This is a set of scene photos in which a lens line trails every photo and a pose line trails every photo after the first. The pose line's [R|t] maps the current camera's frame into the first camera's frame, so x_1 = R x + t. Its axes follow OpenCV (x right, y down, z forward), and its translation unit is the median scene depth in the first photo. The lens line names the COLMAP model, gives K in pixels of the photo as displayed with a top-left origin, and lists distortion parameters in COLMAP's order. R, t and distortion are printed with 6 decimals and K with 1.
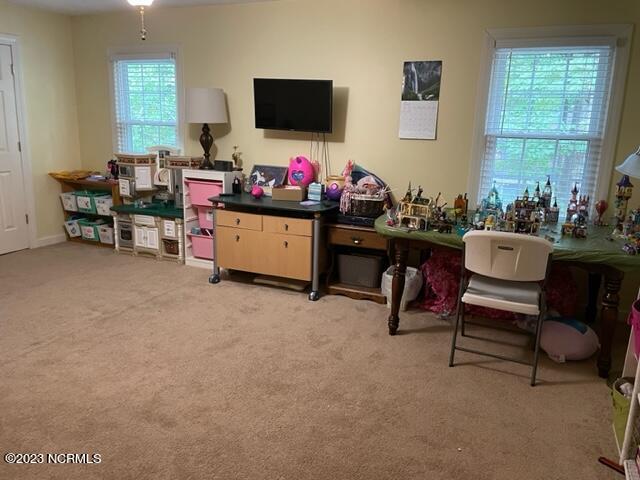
lens RADIAL K [[484.1, 0, 321.4], [0, 484.1, 237.1], [0, 0, 1]] dist [0.084633, -0.120142]
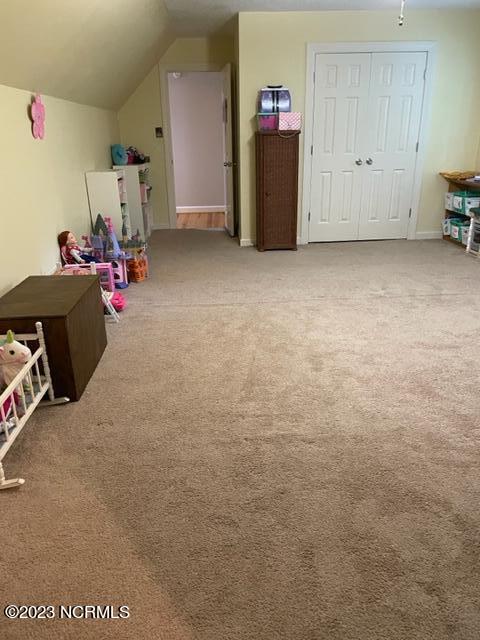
lens RADIAL K [[484.1, 0, 238.1], [0, 484.1, 319.6], [0, 0, 1]] dist [0.084633, -0.120142]
pose [[0.439321, 0.280869, -0.853293, 0.373895], [-0.169908, 0.958701, 0.228087, 0.013145], [0.882116, 0.044778, 0.468899, 0.159269]]
